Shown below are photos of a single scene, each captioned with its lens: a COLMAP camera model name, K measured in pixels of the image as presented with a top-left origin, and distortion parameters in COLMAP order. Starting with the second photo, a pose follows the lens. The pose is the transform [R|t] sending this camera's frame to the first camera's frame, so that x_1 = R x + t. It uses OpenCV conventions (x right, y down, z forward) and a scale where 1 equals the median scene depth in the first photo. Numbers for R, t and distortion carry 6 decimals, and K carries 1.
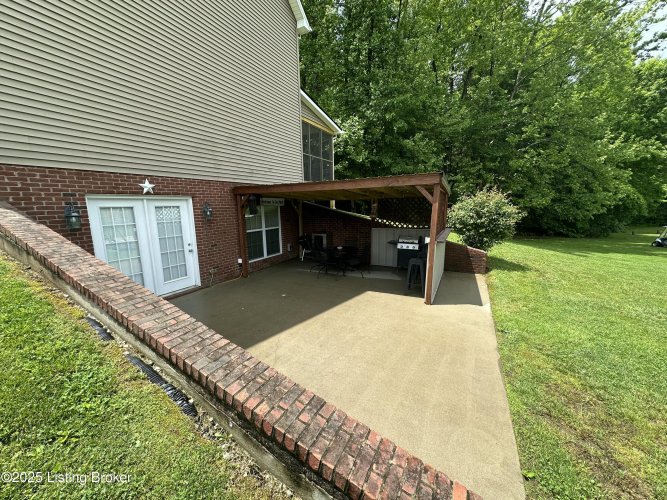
lens RADIAL K [[269.3, 0, 333.0], [0, 269.3, 250.2], [0, 0, 1]] dist [-0.000858, -0.000488]
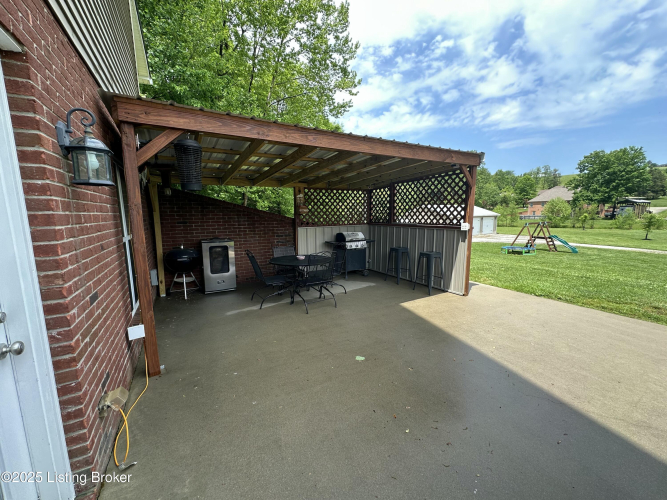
lens RADIAL K [[269.3, 0, 337.3], [0, 269.3, 253.1], [0, 0, 1]] dist [-0.000858, -0.000488]
pose [[0.549203, -0.109538, 0.828479, -0.467306], [0.151016, 0.988060, 0.030527, -0.024447], [-0.821931, 0.108348, 0.559187, 0.630226]]
